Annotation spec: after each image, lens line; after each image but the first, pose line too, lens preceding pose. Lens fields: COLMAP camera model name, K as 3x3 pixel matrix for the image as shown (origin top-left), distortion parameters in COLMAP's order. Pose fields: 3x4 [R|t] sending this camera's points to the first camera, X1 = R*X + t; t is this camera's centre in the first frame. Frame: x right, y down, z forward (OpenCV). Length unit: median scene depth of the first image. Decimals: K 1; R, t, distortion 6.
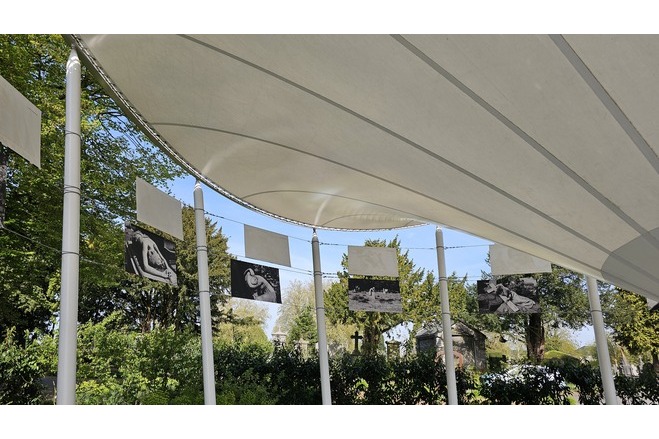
lens RADIAL K [[442.1, 0, 323.0], [0, 442.1, 218.0], [0, 0, 1]] dist [0.077362, -0.058664]
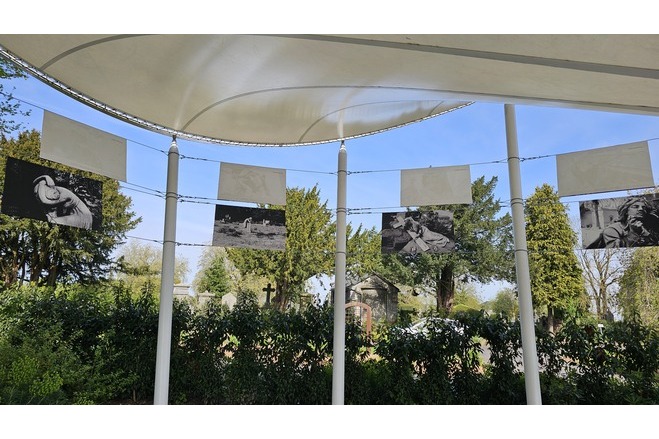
lens RADIAL K [[442.1, 0, 323.0], [0, 442.1, 218.0], [0, 0, 1]] dist [0.077362, -0.058664]
pose [[0.986617, 0.038643, 0.158407, 0.115332], [-0.053645, 0.994354, 0.091552, 0.081160], [-0.153975, -0.098824, 0.983120, 0.242848]]
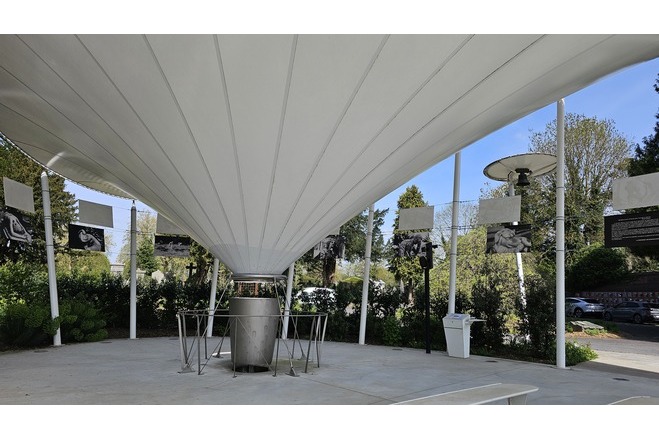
lens RADIAL K [[442.5, 0, 324.5], [0, 442.5, 217.1], [0, 0, 1]] dist [0.062455, -0.058345]
pose [[0.949407, 0.045197, 0.310780, 0.130119], [-0.092343, 0.986019, 0.138703, -0.195963], [-0.300166, -0.160384, 0.940307, -0.629922]]
